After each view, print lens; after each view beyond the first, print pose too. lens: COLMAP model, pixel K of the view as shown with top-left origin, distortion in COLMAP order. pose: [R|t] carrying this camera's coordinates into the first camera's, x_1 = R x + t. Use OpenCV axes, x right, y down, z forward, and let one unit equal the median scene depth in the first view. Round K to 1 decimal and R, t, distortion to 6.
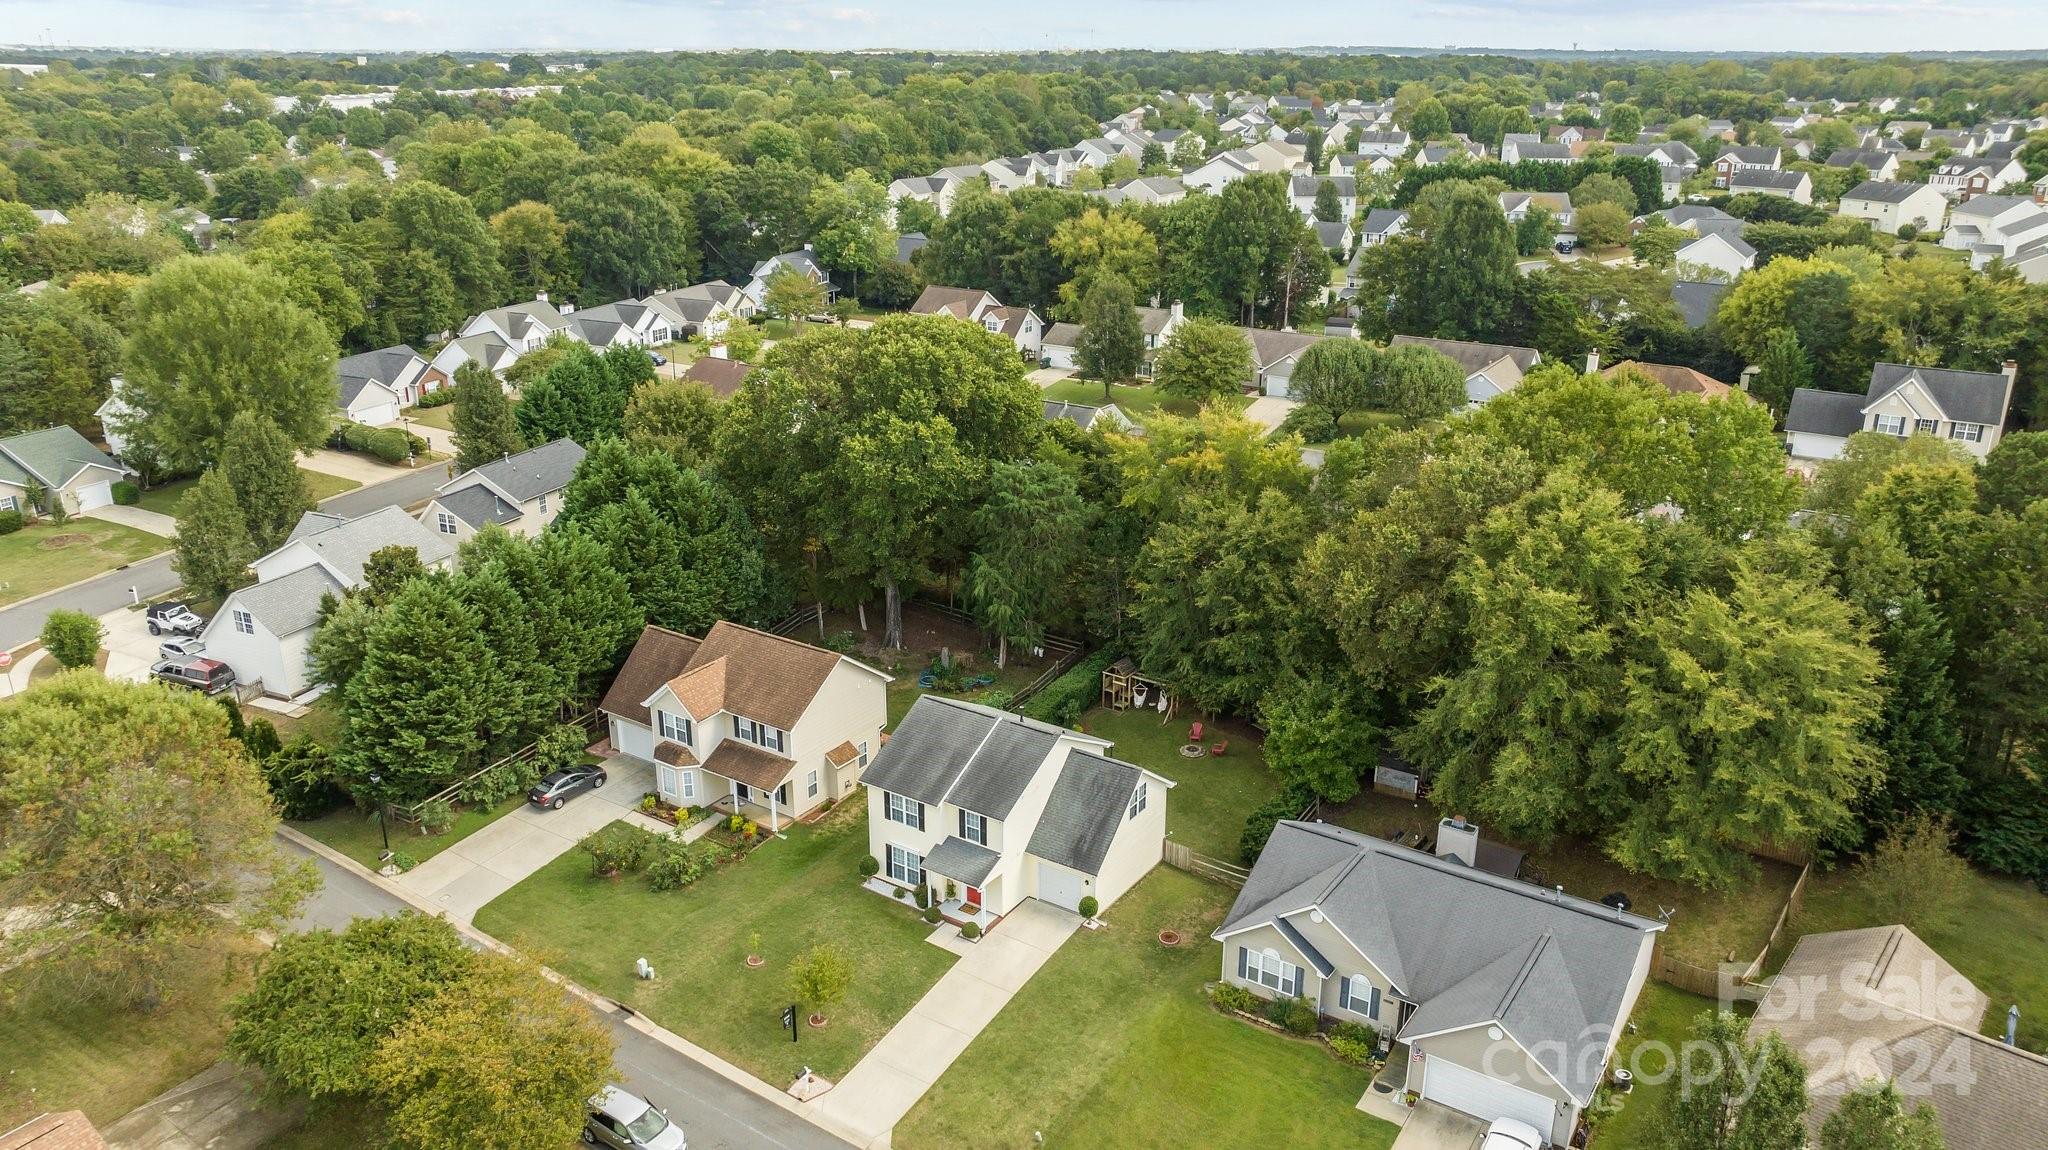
lens RADIAL K [[1493.7, 0, 1024.0], [0, 1493.7, 575.0], [0, 0, 1]] dist [-0.020230, 0.004376]
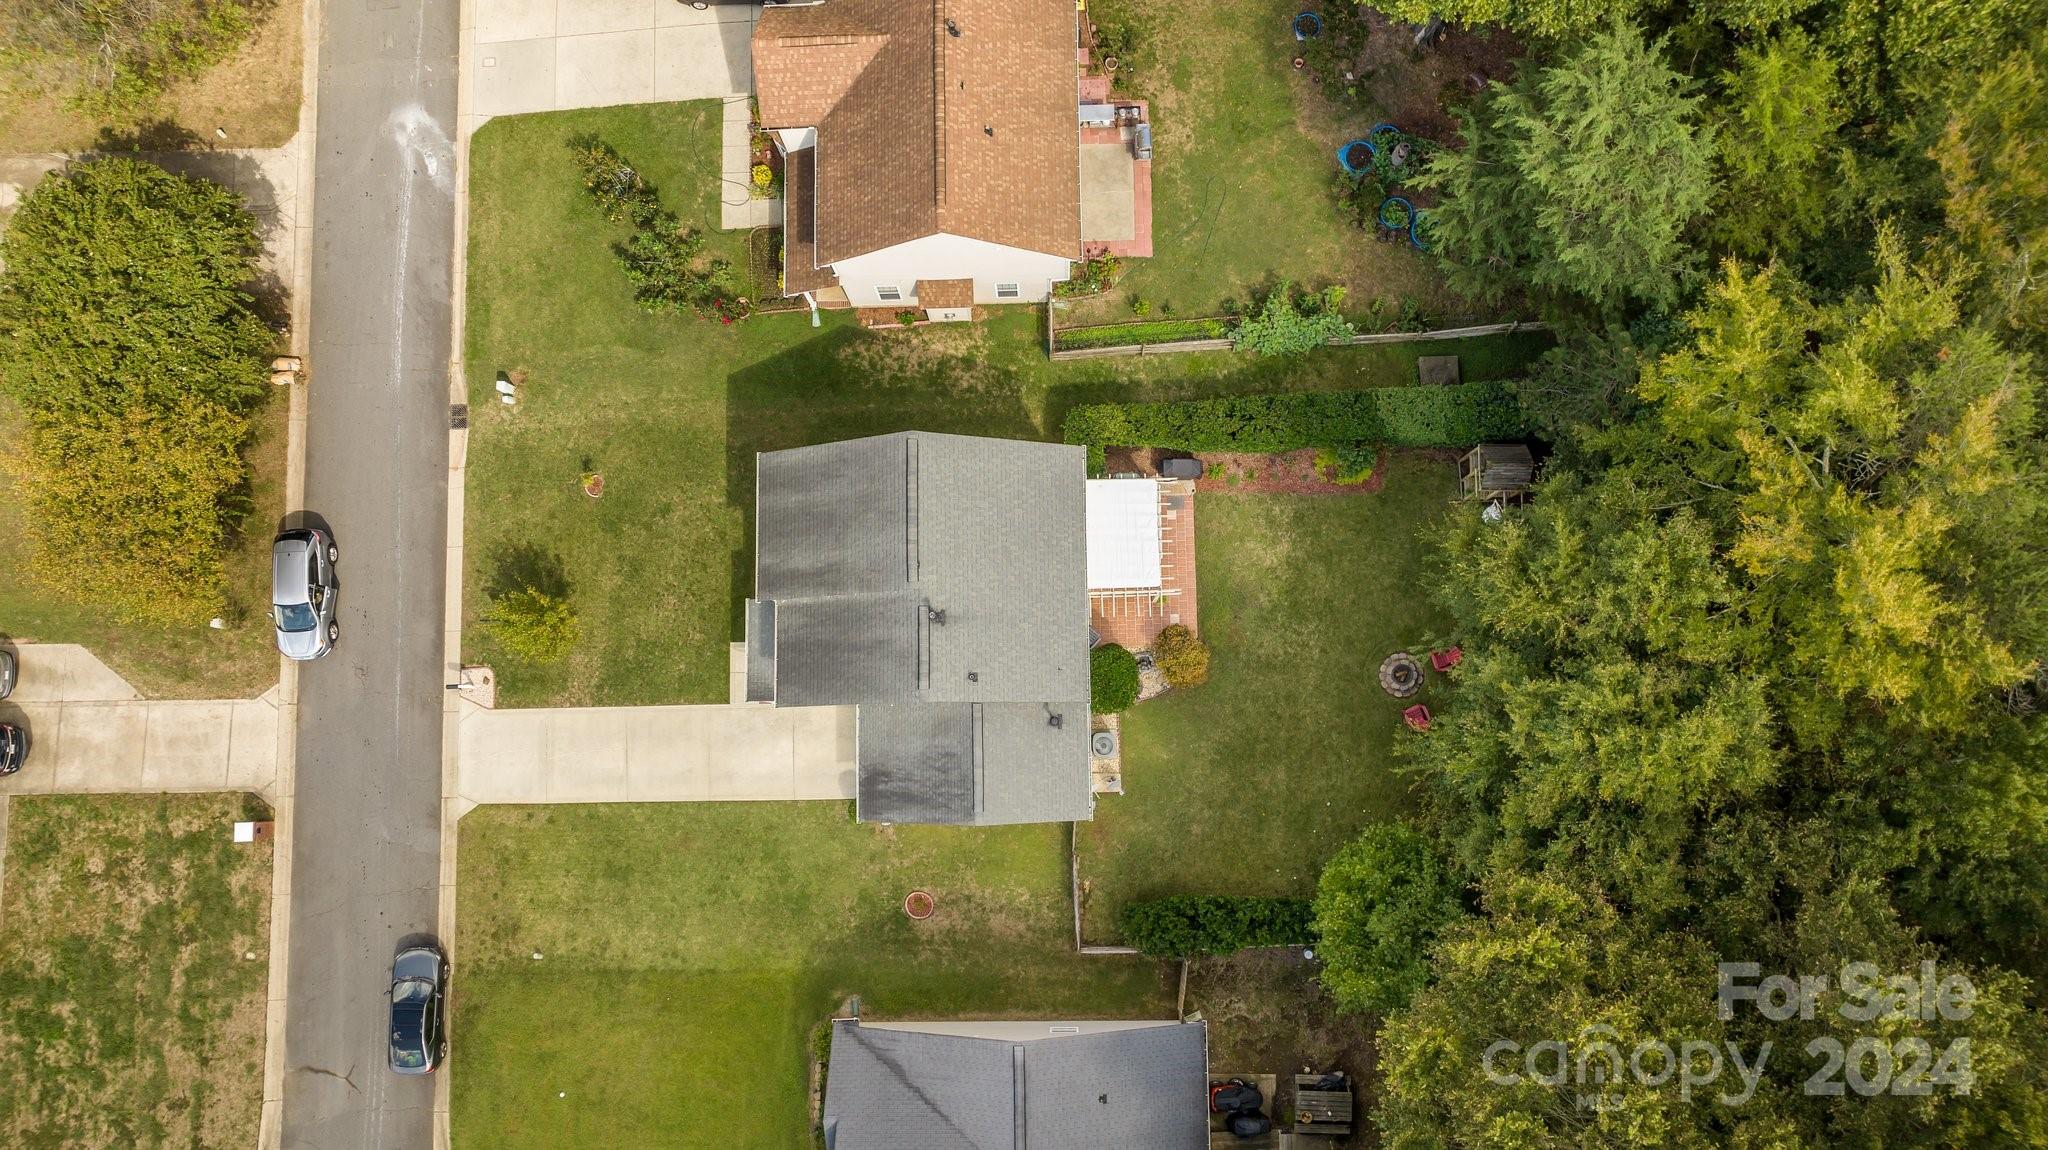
lens RADIAL K [[1450.9, 0, 1024.0], [0, 1450.9, 575.0], [0, 0, 1]] dist [-0.019544, 0.002398]
pose [[0.569501, 0.813204, -0.119861, 0.062888], [-0.249289, 0.309820, 0.917533, -0.381386], [0.783277, -0.492656, 0.379166, 0.665399]]
